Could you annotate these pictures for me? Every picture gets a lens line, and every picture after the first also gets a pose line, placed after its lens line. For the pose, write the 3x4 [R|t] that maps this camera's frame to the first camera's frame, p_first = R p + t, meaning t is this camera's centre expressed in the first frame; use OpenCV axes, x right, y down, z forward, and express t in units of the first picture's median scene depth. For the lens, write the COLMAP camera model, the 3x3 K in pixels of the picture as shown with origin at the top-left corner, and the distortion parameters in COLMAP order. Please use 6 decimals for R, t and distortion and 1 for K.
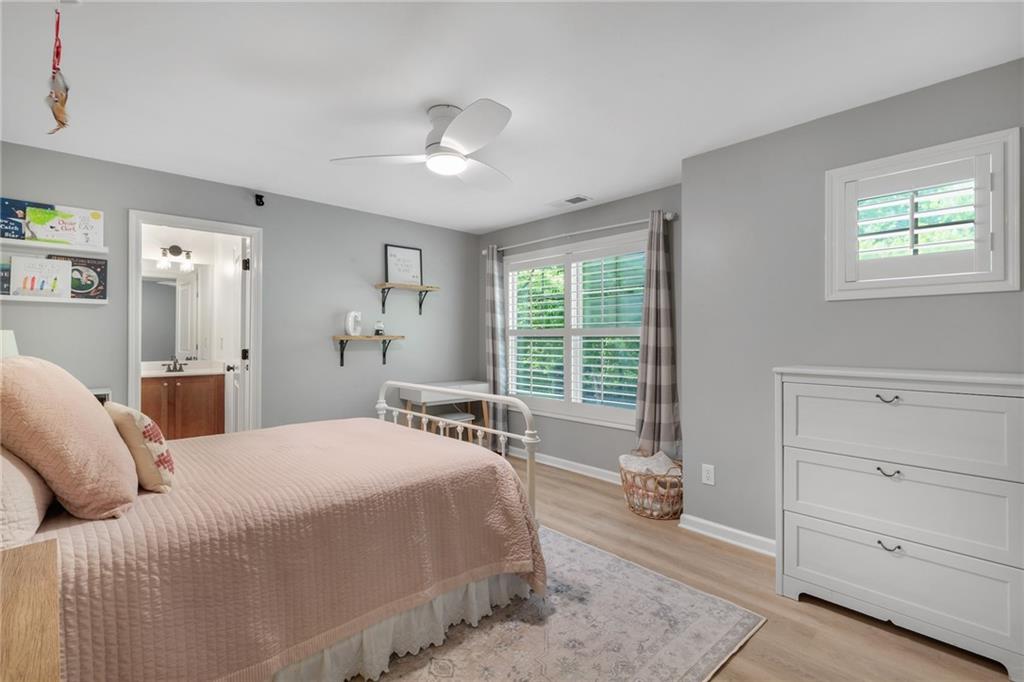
lens RADIAL K [[460.7, 0, 507.8], [0, 460.7, 334.8], [0, 0, 1]] dist [0.006147, 0.000384]
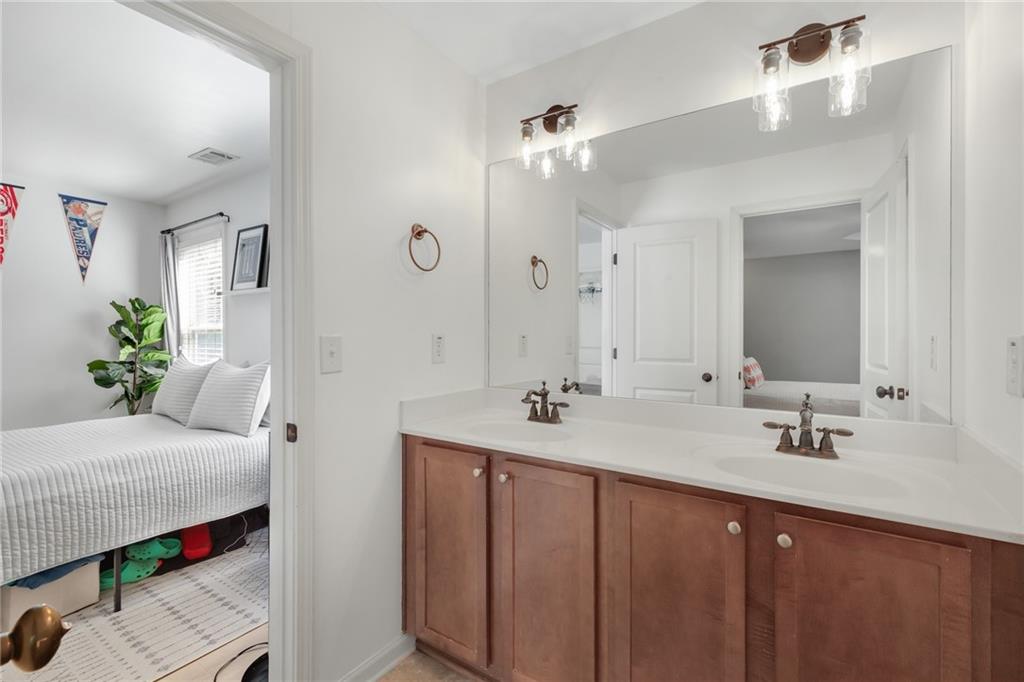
lens RADIAL K [[460.7, 0, 511.3], [0, 460.7, 334.6], [0, 0, 1]] dist [0.006147, 0.000384]
pose [[0.234160, 0.000790, -0.972198, -0.664016], [0.010200, 0.999943, 0.003269, 0.003957], [0.972145, -0.010682, 0.234138, 1.038673]]
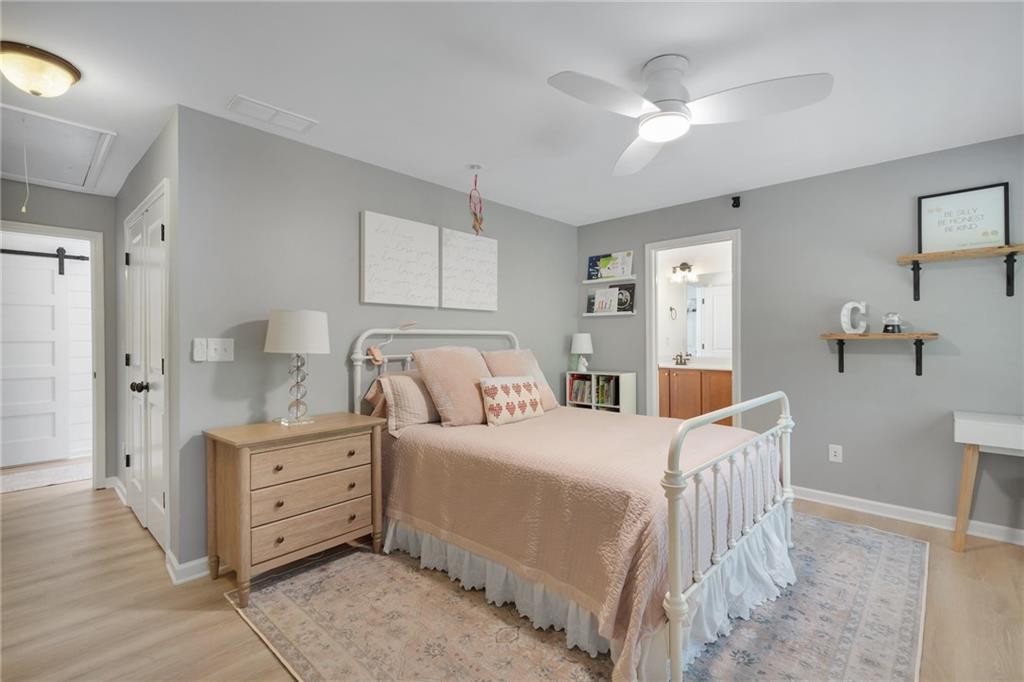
lens RADIAL K [[460.7, 0, 510.0], [0, 460.7, 336.6], [0, 0, 1]] dist [0.006147, 0.000384]
pose [[0.073274, -0.005674, -0.997296, 0.466594], [0.010864, 0.999929, -0.004891, 0.005077], [0.997253, -0.010476, 0.073331, 0.449443]]
